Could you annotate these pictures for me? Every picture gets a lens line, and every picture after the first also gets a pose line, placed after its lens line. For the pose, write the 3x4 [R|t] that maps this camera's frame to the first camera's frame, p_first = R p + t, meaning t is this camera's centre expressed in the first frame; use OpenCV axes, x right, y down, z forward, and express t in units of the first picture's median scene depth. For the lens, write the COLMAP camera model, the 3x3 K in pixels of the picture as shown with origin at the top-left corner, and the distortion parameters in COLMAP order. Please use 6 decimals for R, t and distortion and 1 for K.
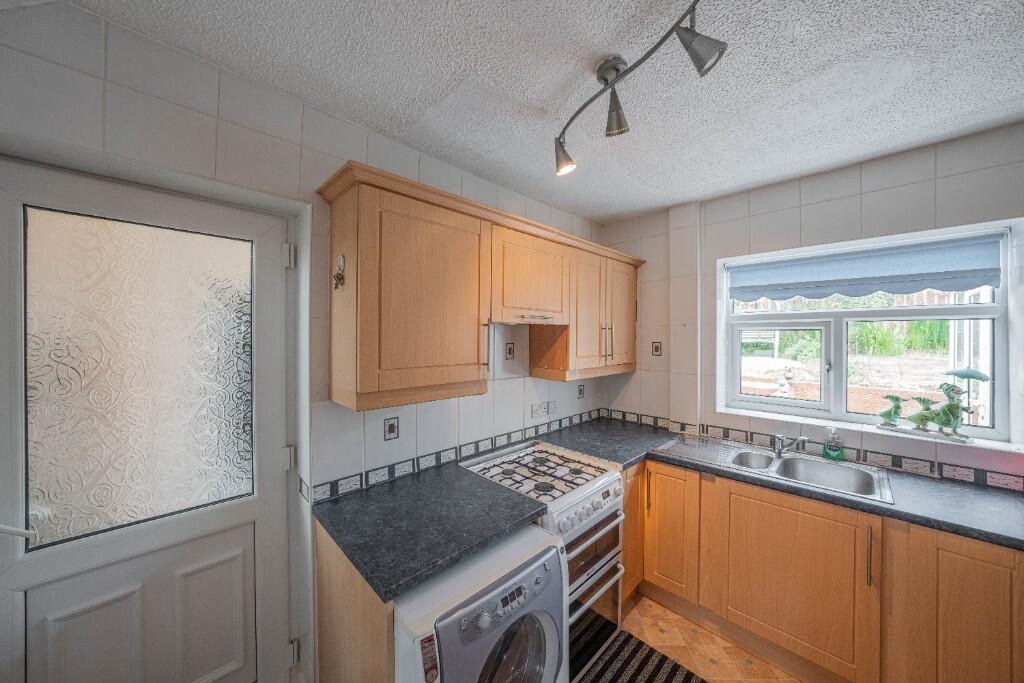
lens RADIAL K [[351.6, 0, 508.8], [0, 351.6, 338.3], [0, 0, 1]] dist [-0.016006, 0.003229]
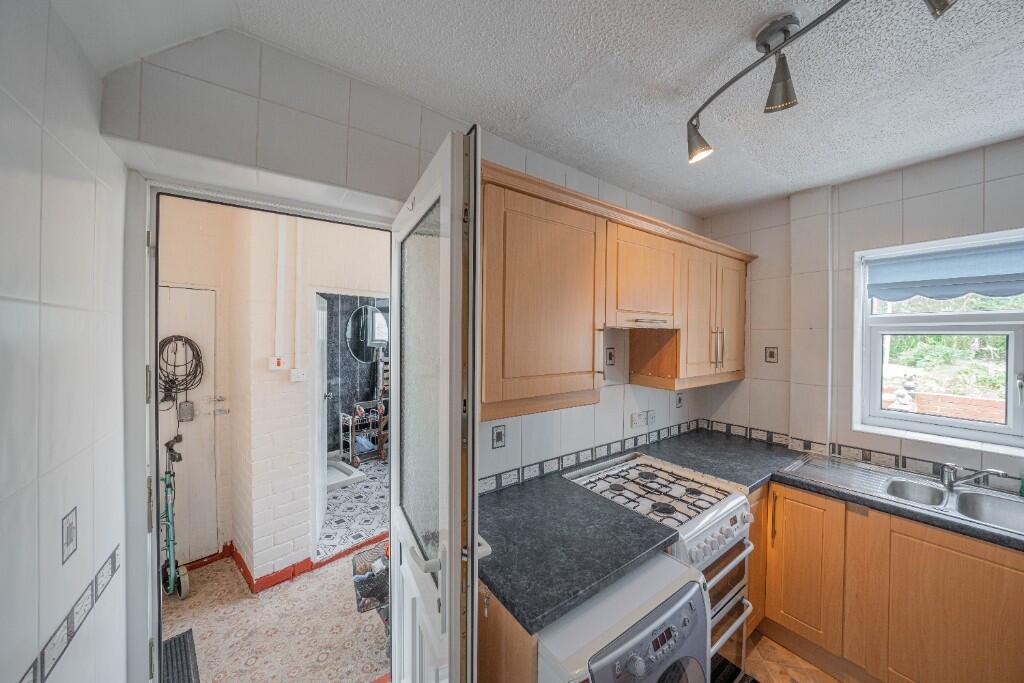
lens RADIAL K [[351.6, 0, 511.6], [0, 351.6, 338.6], [0, 0, 1]] dist [-0.016006, 0.003229]
pose [[0.988464, 0.005630, -0.151350, -0.135943], [-0.005474, 0.999984, 0.001444, -0.012997], [0.151356, -0.000599, 0.988479, 0.040348]]
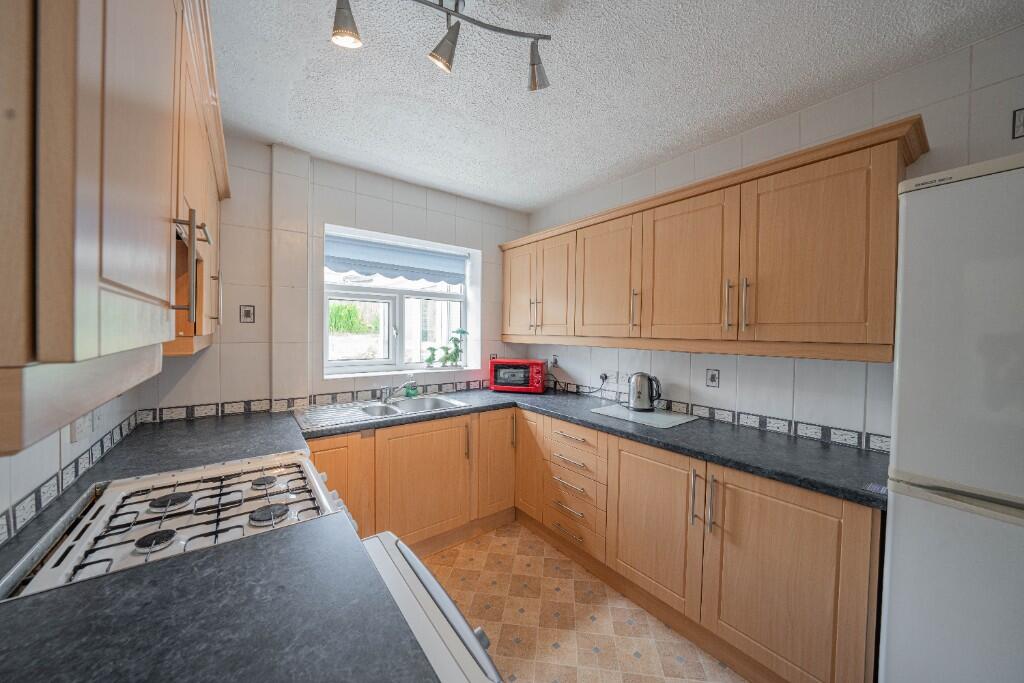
lens RADIAL K [[351.6, 0, 516.4], [0, 351.6, 338.1], [0, 0, 1]] dist [-0.016006, 0.003229]
pose [[0.128564, -0.024467, 0.991399, -0.400275], [-0.011653, 0.999589, 0.026181, 0.079500], [-0.991633, -0.014919, 0.128226, 0.429102]]
